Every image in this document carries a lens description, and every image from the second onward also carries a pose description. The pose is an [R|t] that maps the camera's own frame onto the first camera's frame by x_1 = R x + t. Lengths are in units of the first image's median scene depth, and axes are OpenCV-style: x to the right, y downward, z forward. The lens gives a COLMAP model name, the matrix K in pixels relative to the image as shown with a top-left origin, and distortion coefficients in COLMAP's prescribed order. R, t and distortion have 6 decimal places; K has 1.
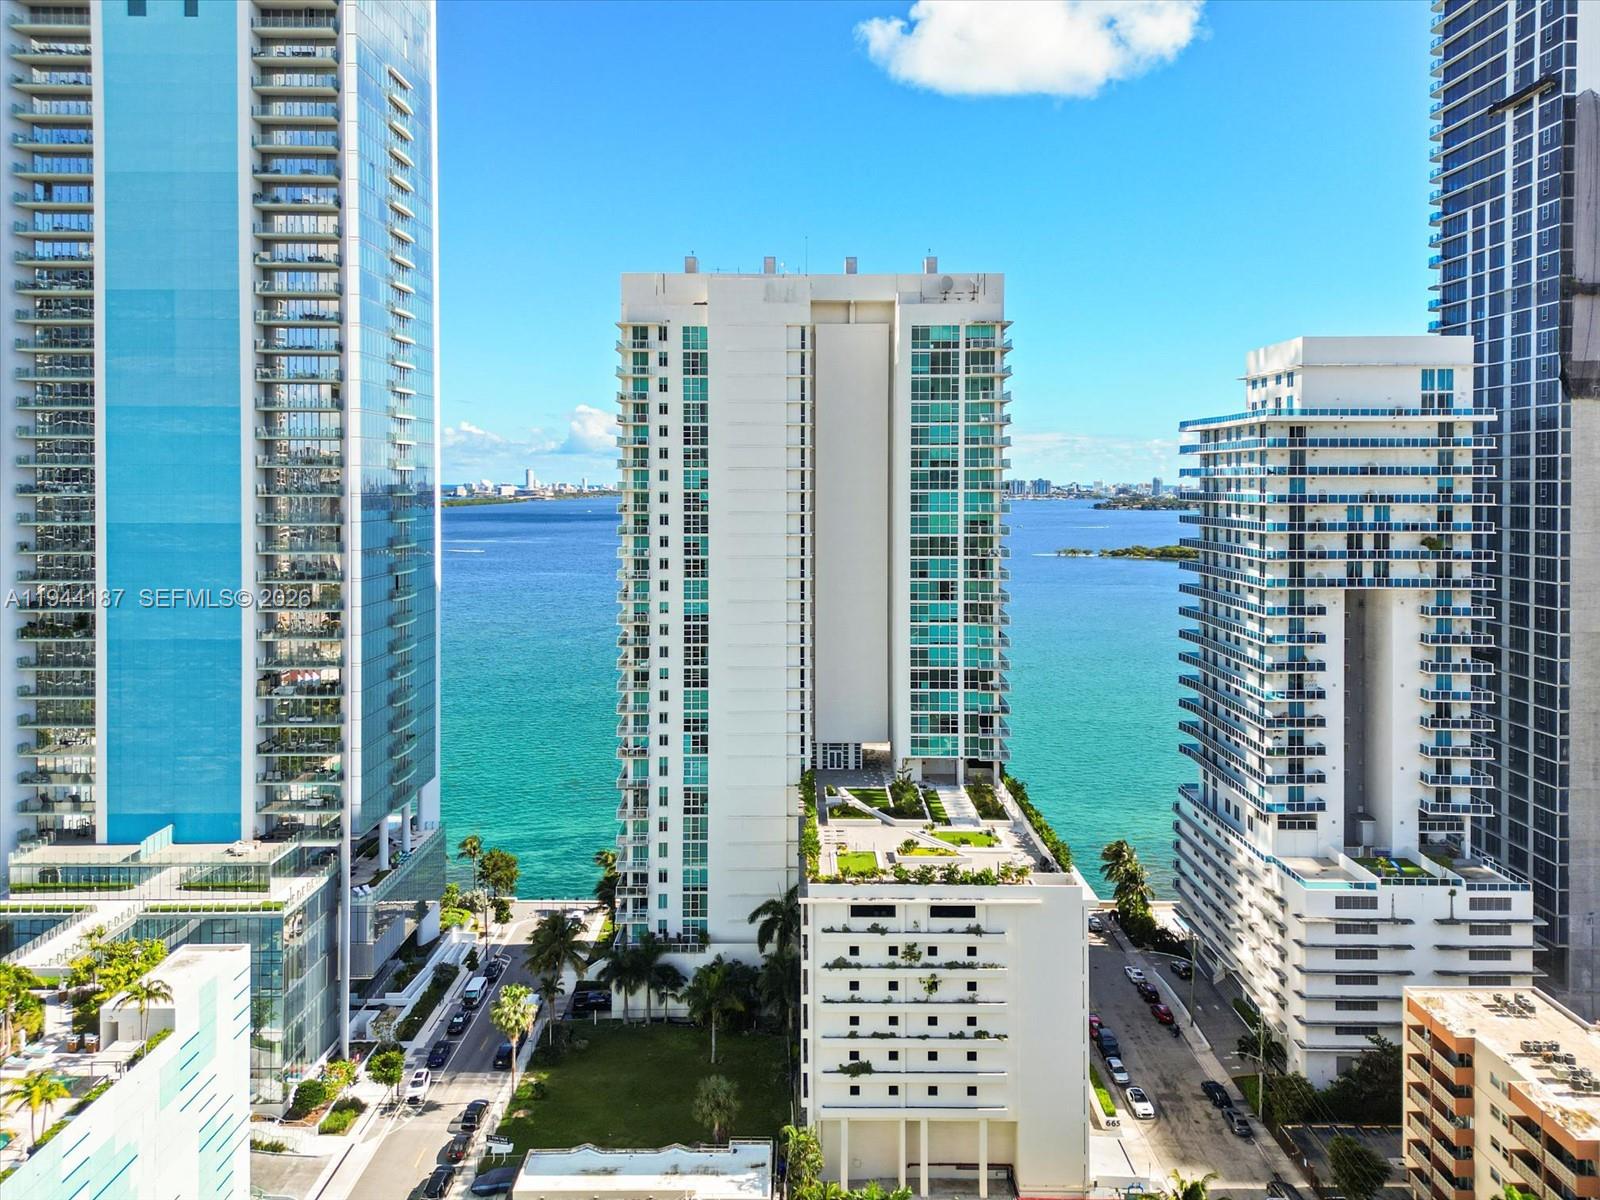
lens RADIAL K [[1150.5, 0, 800.0], [0, 1150.5, 600.0], [0, 0, 1]] dist [0.088994, 0.000702]
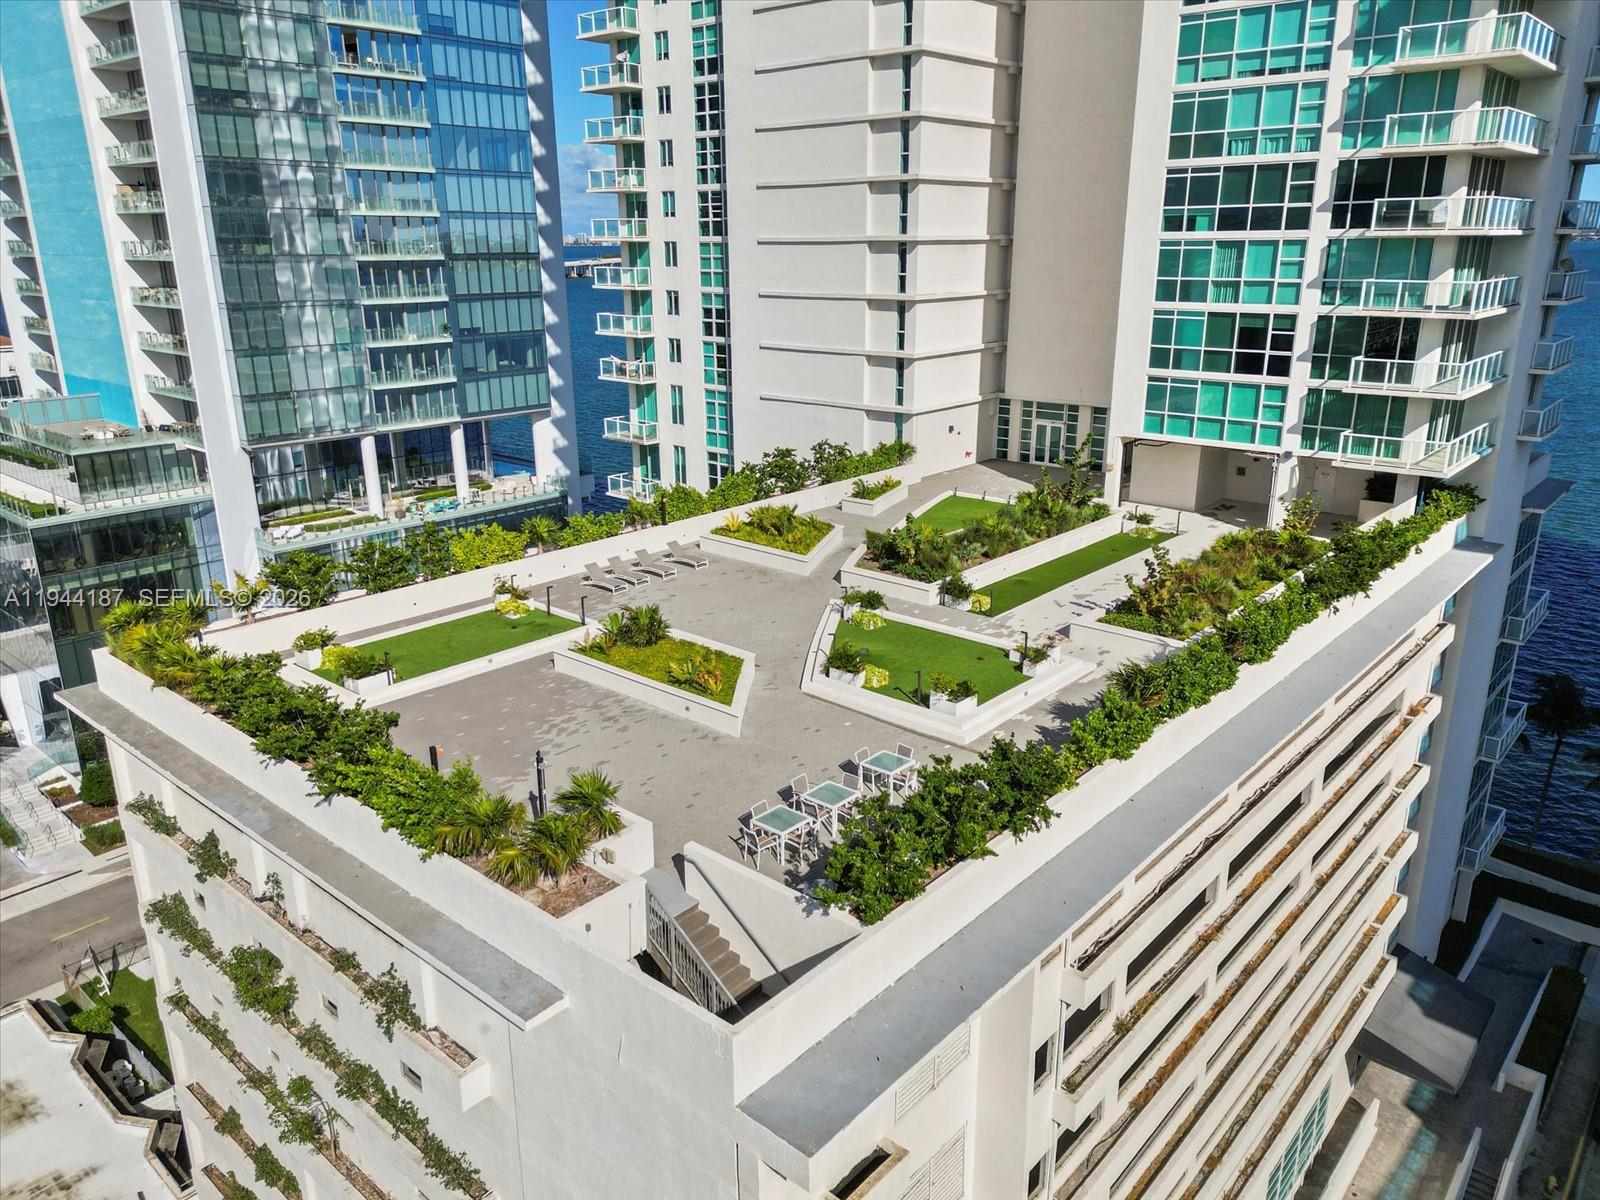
lens RADIAL K [[1150.5, 0, 800.0], [0, 1150.5, 600.0], [0, 0, 1]] dist [0.088994, 0.000702]
pose [[0.752353, 0.192623, -0.629969, 0.253746], [-0.061295, 0.972616, 0.224190, 0.111782], [0.655902, -0.130056, 0.743558, 0.659484]]
